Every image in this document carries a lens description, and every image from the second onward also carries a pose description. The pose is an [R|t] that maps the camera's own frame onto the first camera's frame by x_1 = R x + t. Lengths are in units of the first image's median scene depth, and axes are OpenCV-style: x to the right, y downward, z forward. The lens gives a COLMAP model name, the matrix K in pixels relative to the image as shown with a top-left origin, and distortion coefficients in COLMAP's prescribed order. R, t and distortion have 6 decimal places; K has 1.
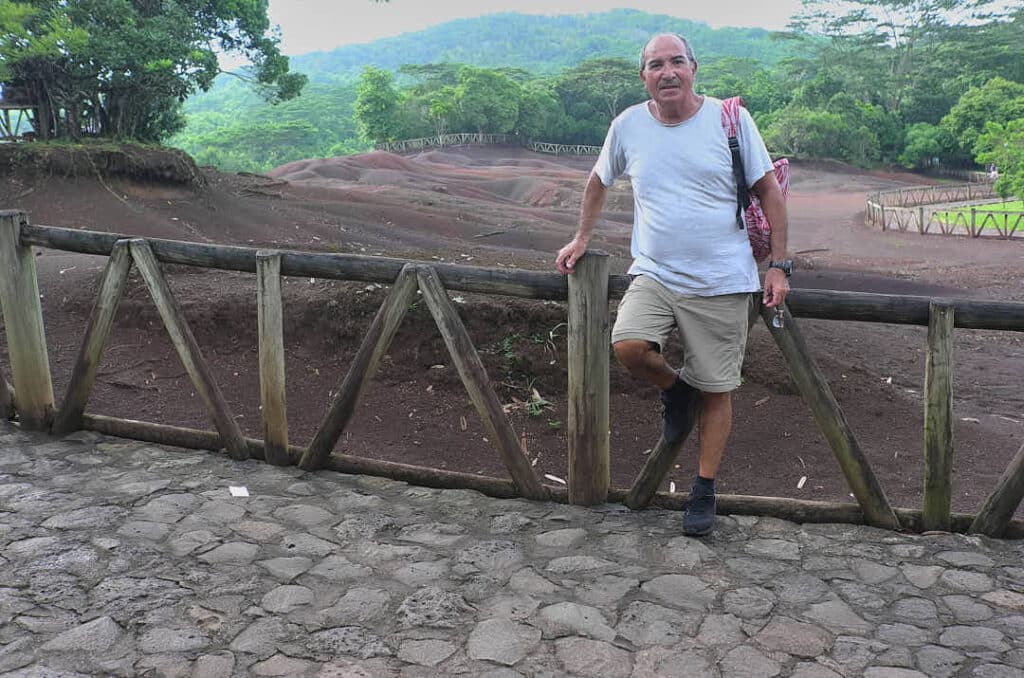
lens RADIAL K [[1035.8, 0, 512.8], [0, 1035.8, 335.9], [0, 0, 1]] dist [-0.035671, 0.000000]
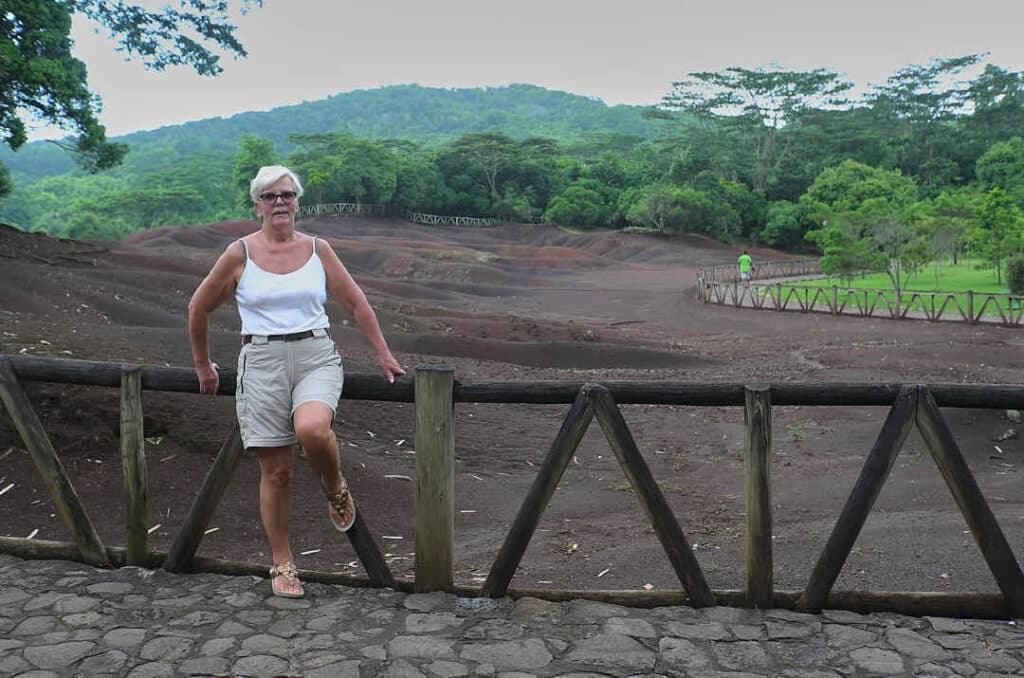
lens RADIAL K [[1035.8, 0, 514.2], [0, 1035.8, 336.3], [0, 0, 1]] dist [-0.035671, 0.000000]
pose [[0.995248, 0.007196, 0.097110, 0.024021], [-0.000717, 0.997780, -0.066588, 0.000288], [-0.097373, 0.066202, 0.993044, -0.006847]]
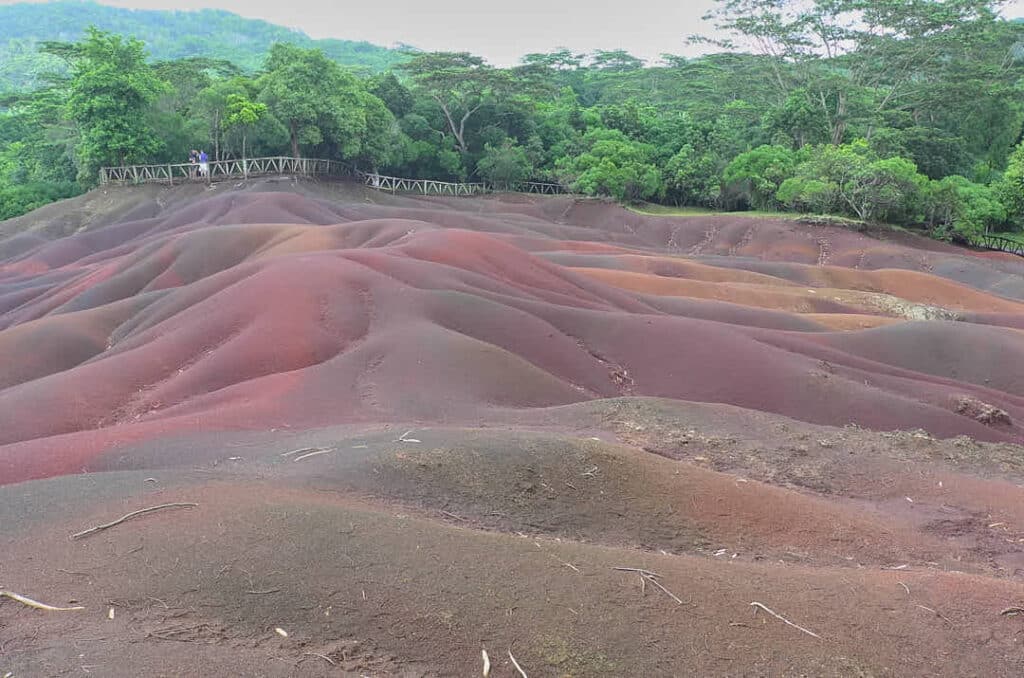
lens RADIAL K [[1035.8, 0, 508.7], [0, 1035.8, 335.8], [0, 0, 1]] dist [-0.035671, 0.000000]
pose [[0.921257, -0.018360, 0.388521, -0.164363], [0.023127, 0.999704, -0.007596, -0.090445], [-0.388266, 0.015983, 0.921409, 0.429237]]
